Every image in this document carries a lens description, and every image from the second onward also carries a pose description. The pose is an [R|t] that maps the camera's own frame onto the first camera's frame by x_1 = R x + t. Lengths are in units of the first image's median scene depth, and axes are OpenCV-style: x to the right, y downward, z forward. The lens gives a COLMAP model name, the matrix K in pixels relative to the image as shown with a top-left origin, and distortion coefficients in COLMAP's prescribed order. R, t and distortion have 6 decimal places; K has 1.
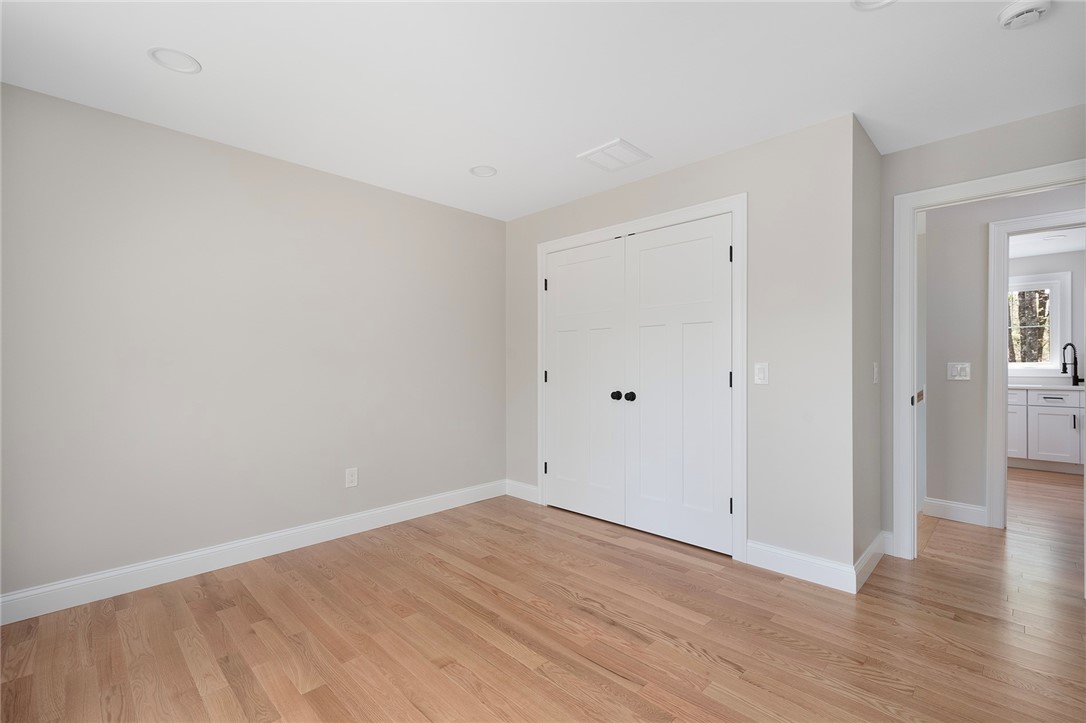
lens RADIAL K [[489.4, 0, 545.9], [0, 489.4, 359.3], [0, 0, 1]] dist [0.001957, 0.001073]
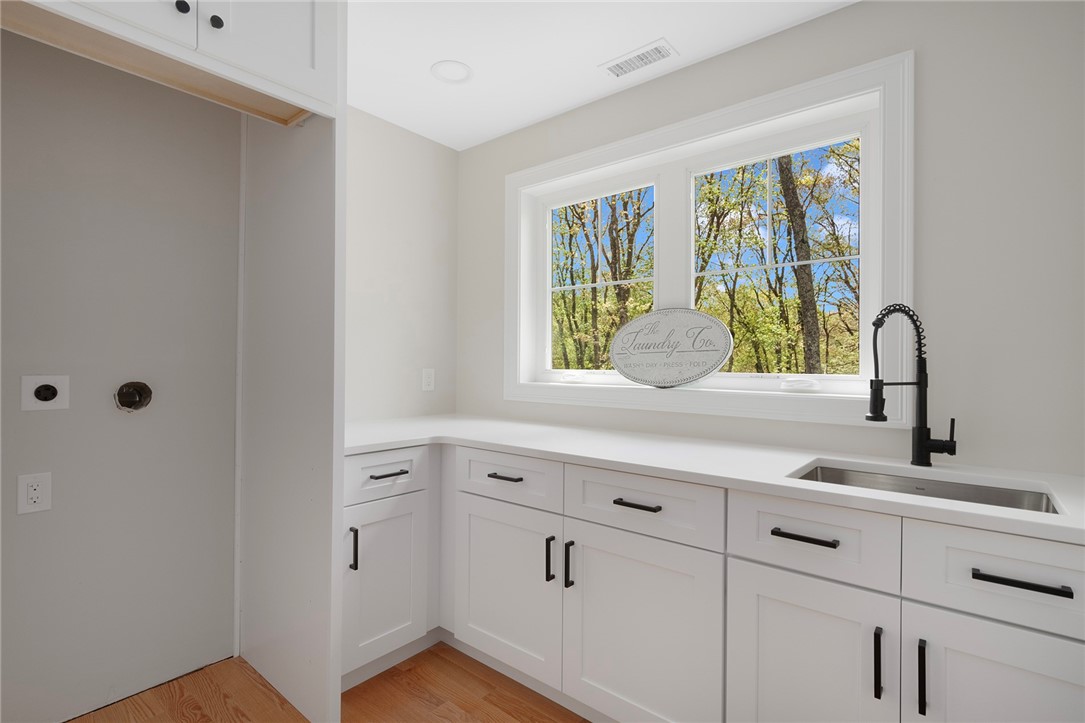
lens RADIAL K [[523.5, 0, 536.5], [0, 523.5, 362.1], [0, 0, 1]] dist [0.002513, -0.000545]
pose [[0.996115, 0.018677, 0.086061, 0.848919], [-0.017928, 0.999795, -0.009459, 0.003958], [-0.086220, 0.007879, 0.996245, 0.738265]]
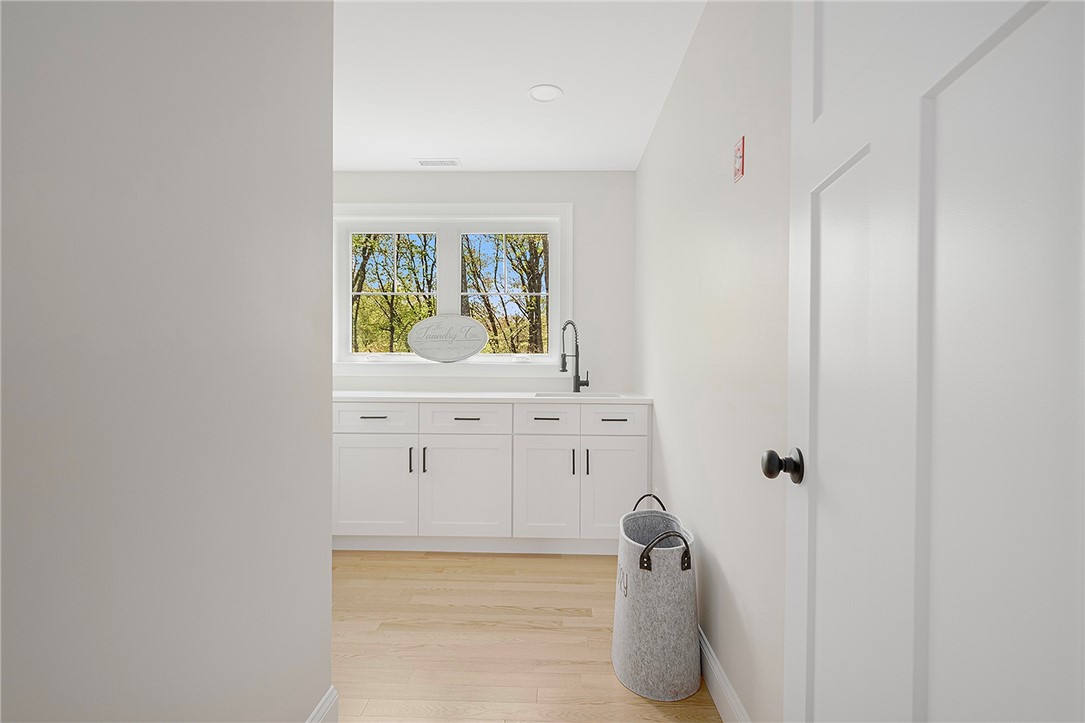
lens RADIAL K [[523.5, 0, 543.2], [0, 523.5, 362.9], [0, 0, 1]] dist [0.002513, -0.000545]
pose [[0.728825, 0.011230, 0.684608, 0.617927], [-0.008507, 0.999937, -0.007345, 0.022374], [-0.684648, -0.000471, 0.728874, 0.569264]]
